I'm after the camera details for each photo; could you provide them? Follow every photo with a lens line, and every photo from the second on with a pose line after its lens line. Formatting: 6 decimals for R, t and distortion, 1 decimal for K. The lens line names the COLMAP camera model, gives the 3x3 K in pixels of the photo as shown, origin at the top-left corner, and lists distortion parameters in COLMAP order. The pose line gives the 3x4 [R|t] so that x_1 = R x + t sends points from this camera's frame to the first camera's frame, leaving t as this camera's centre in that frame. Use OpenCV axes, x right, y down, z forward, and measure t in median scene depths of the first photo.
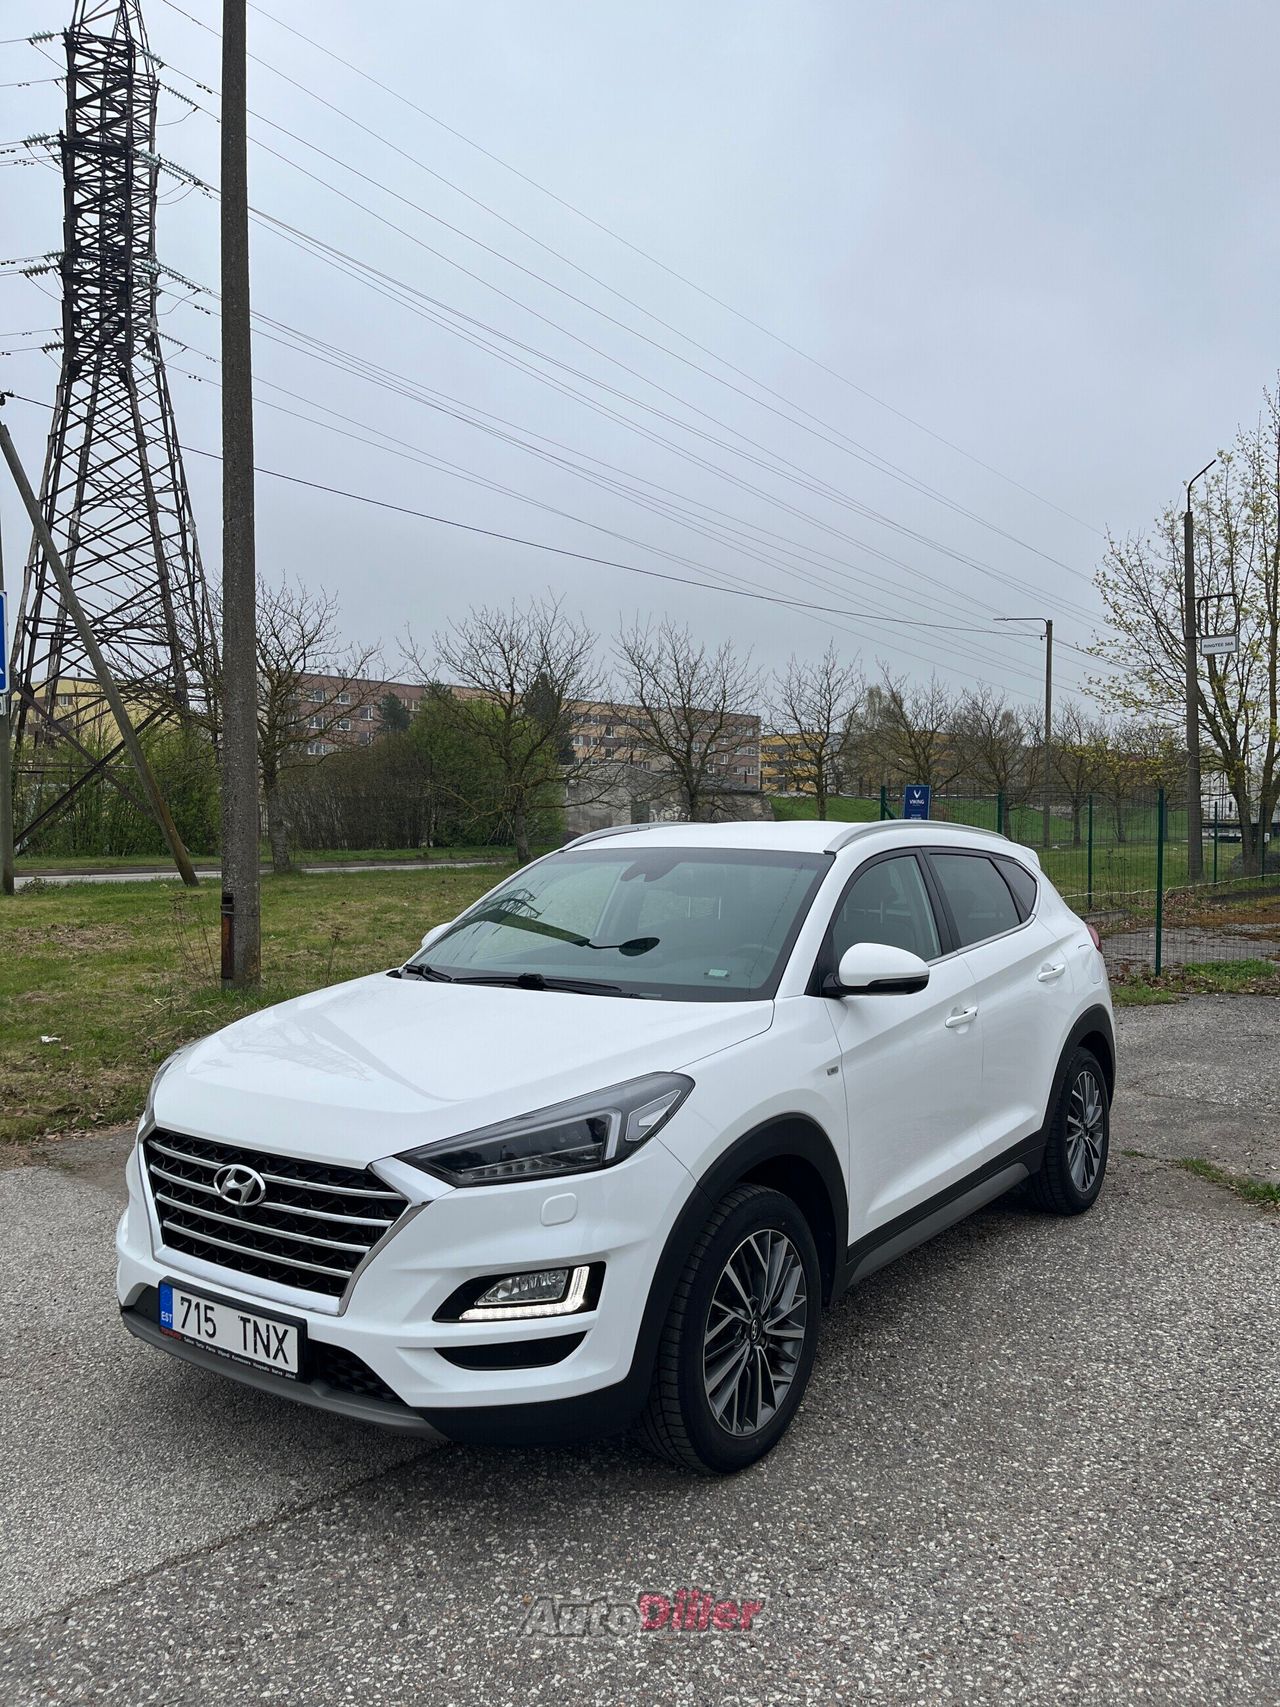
lens RADIAL K [[1290.2, 0, 643.3], [0, 1290.2, 837.1], [0, 0, 1]] dist [0.095882, -0.141730]
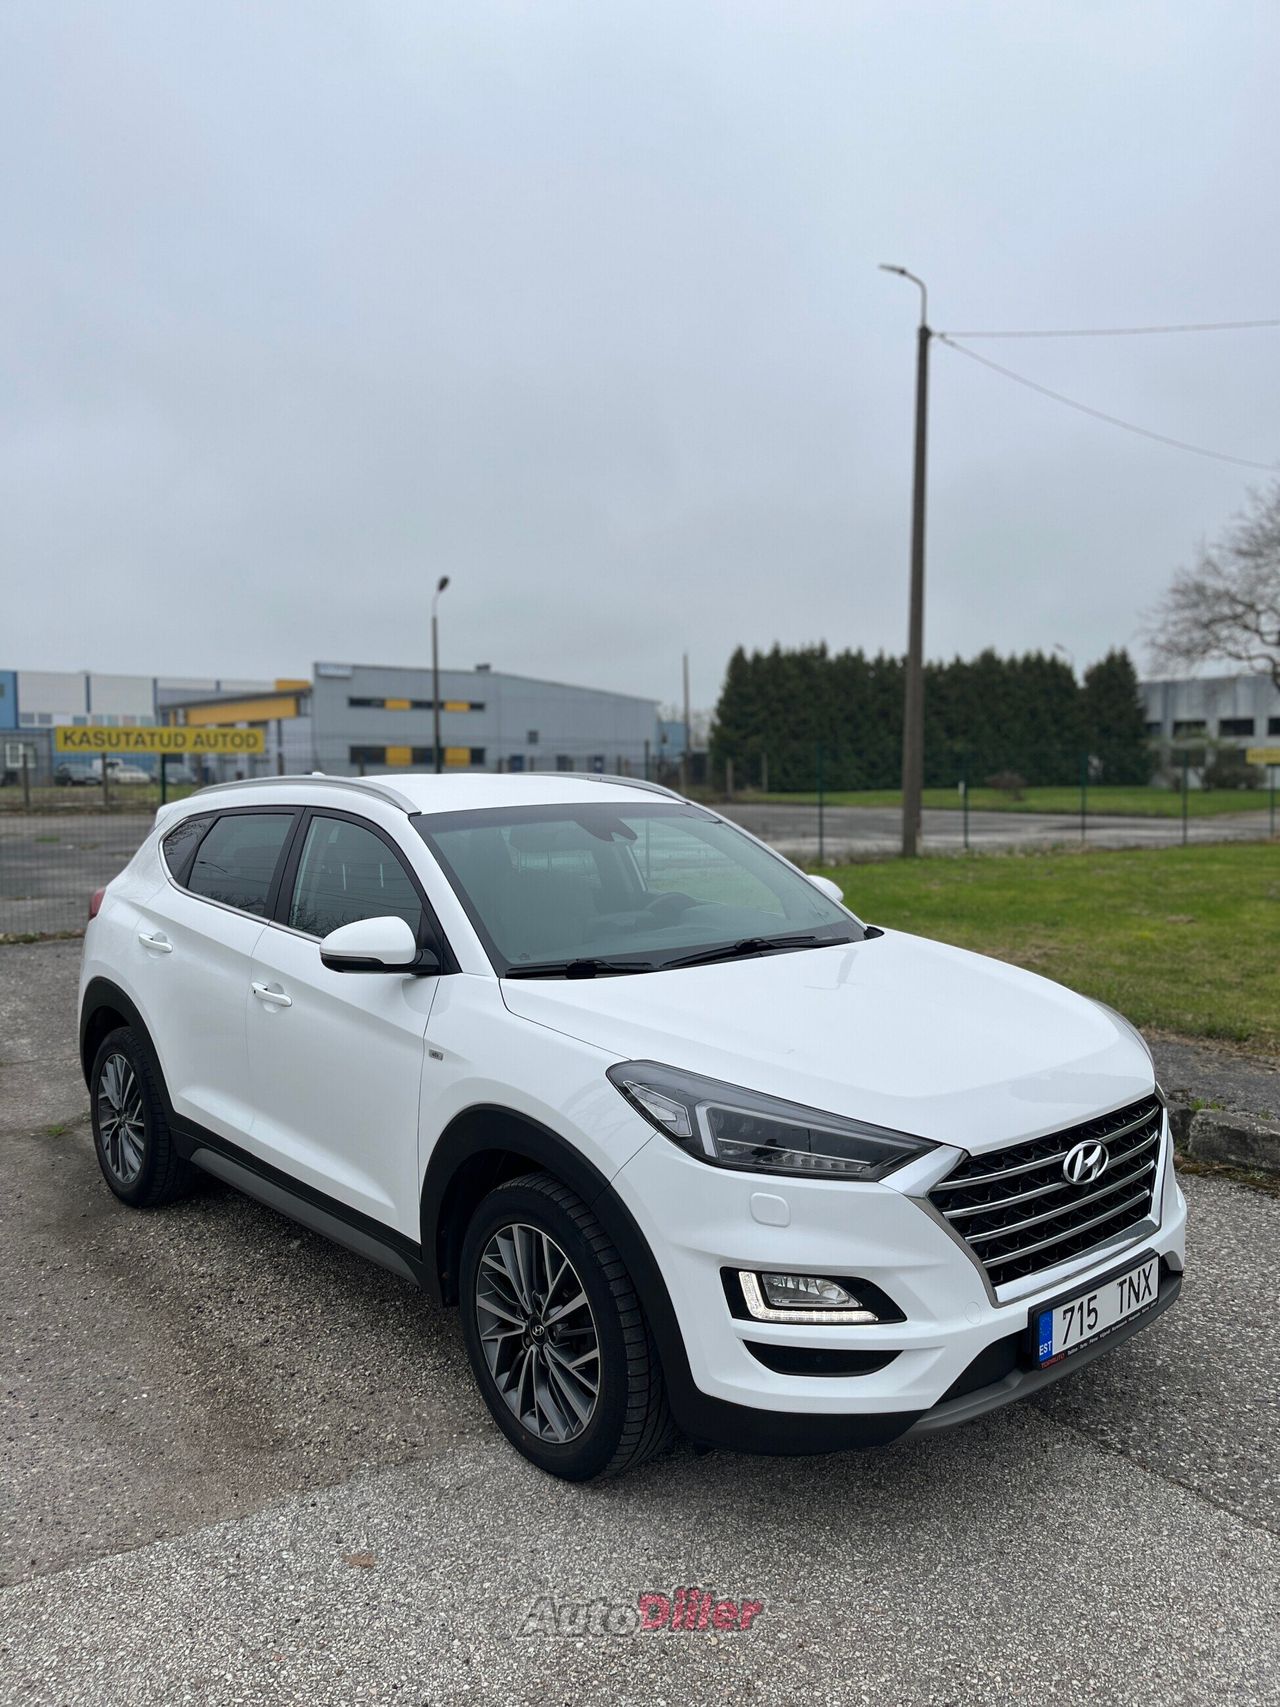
lens RADIAL K [[1293.9, 0, 646.9], [0, 1293.9, 847.5], [0, 0, 1]] dist [0.080915, -0.130132]
pose [[0.226101, -0.064006, 0.971999, -1.331410], [0.012563, 0.997948, 0.062793, -0.026943], [-0.974023, -0.001987, 0.226441, 1.129584]]
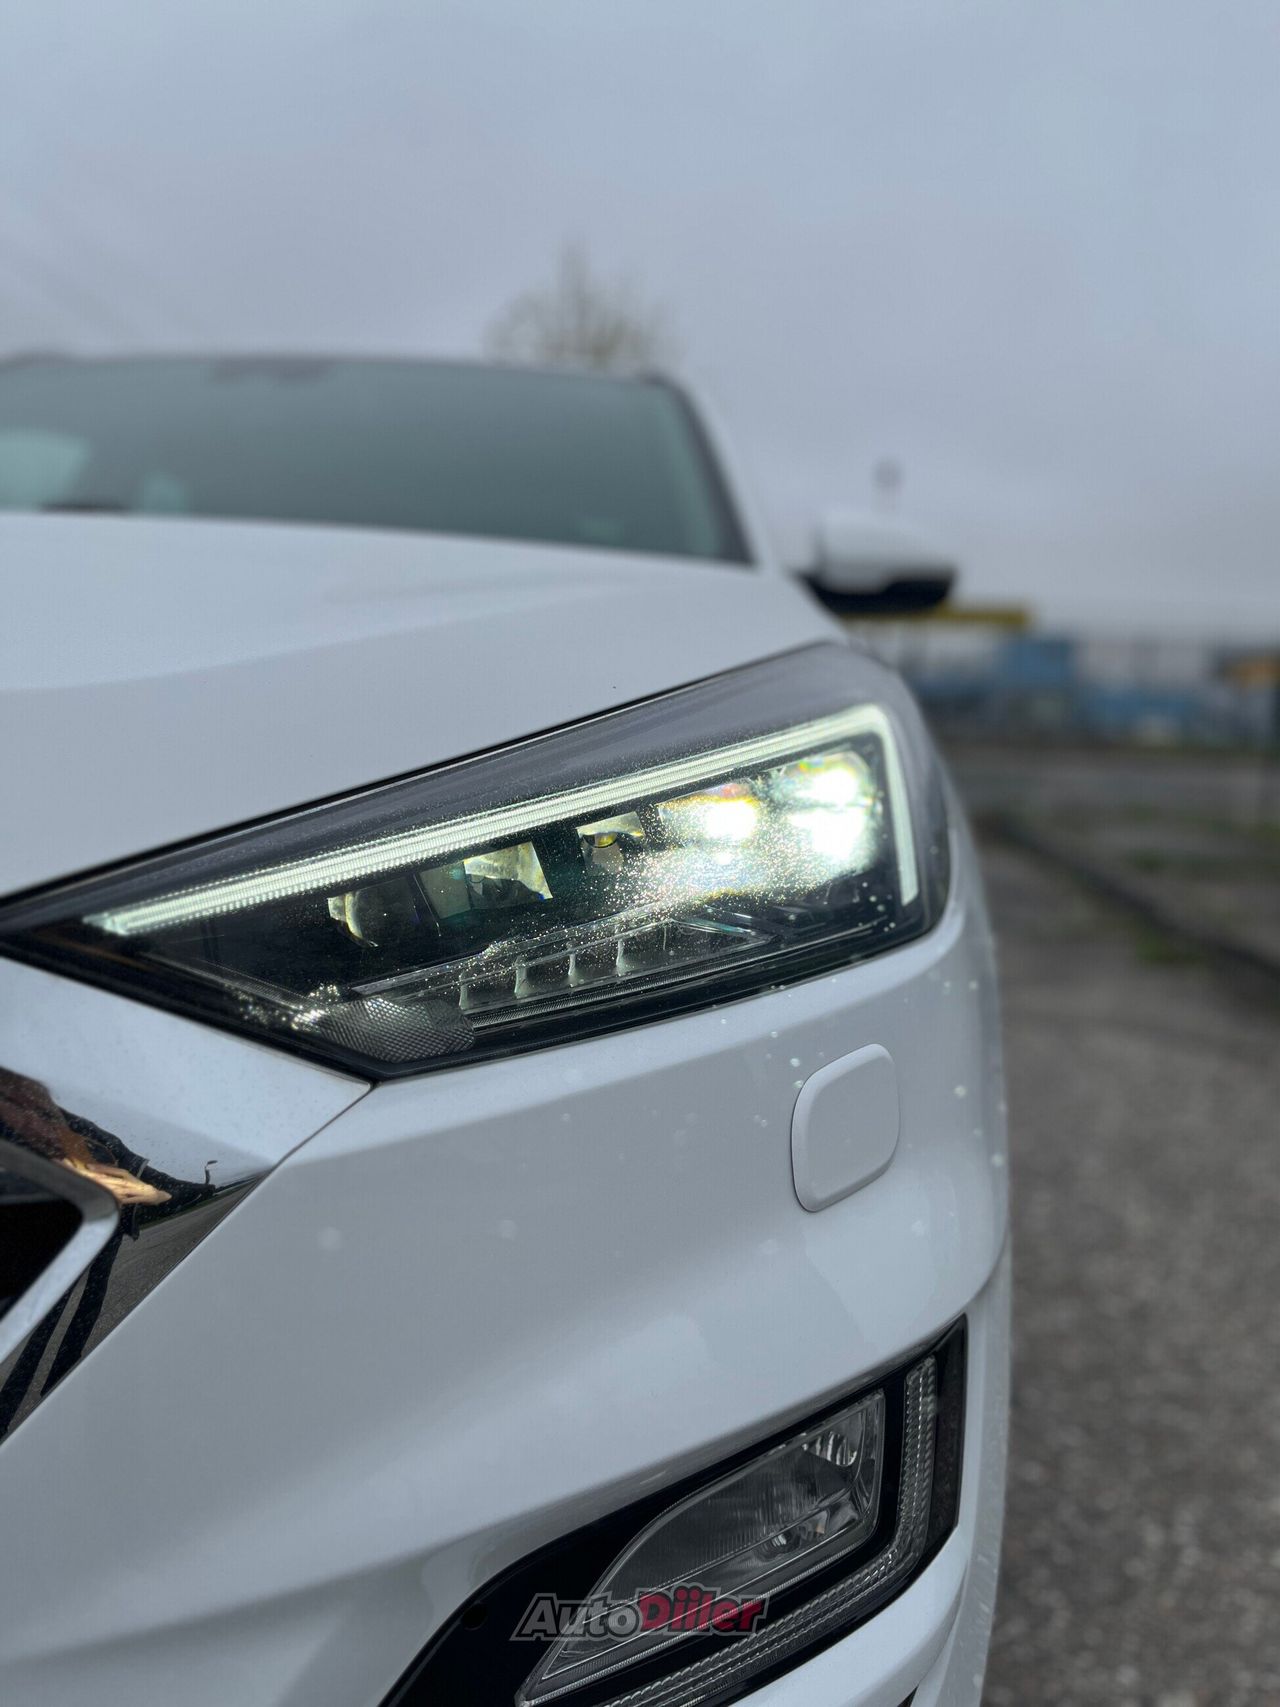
lens RADIAL K [[1293.9, 0, 646.9], [0, 1293.9, 847.5], [0, 0, 1]] dist [0.080915, -0.130132]
pose [[0.848607, -0.016759, 0.528758, -0.189703], [-0.038194, 0.994949, 0.092833, 0.215188], [-0.527643, -0.098974, 0.843680, 0.811140]]
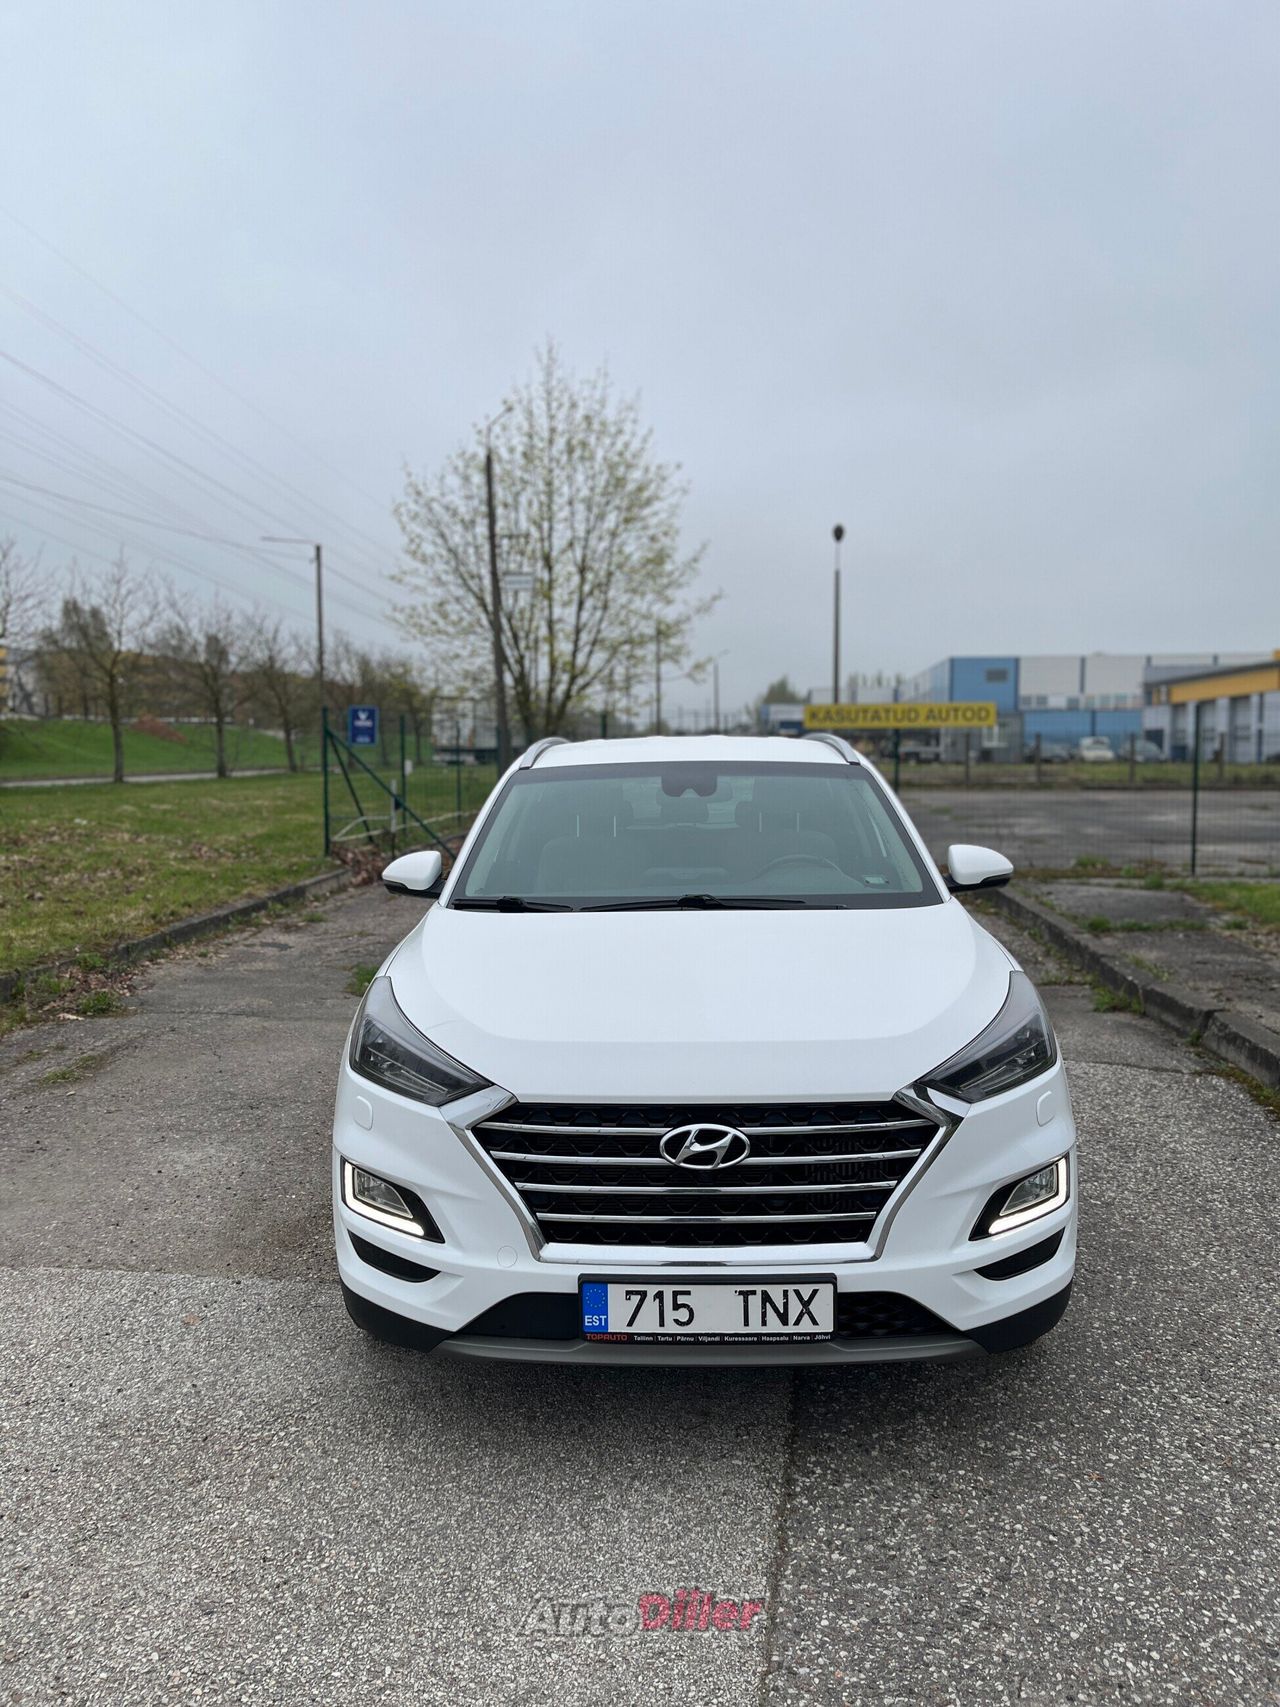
lens RADIAL K [[1293.9, 0, 646.9], [0, 1293.9, 847.5], [0, 0, 1]] dist [0.080915, -0.130132]
pose [[0.828628, -0.049284, 0.557626, -0.836121], [0.013214, 0.997561, 0.068532, 0.009129], [-0.559644, -0.049419, 0.827259, 0.327668]]
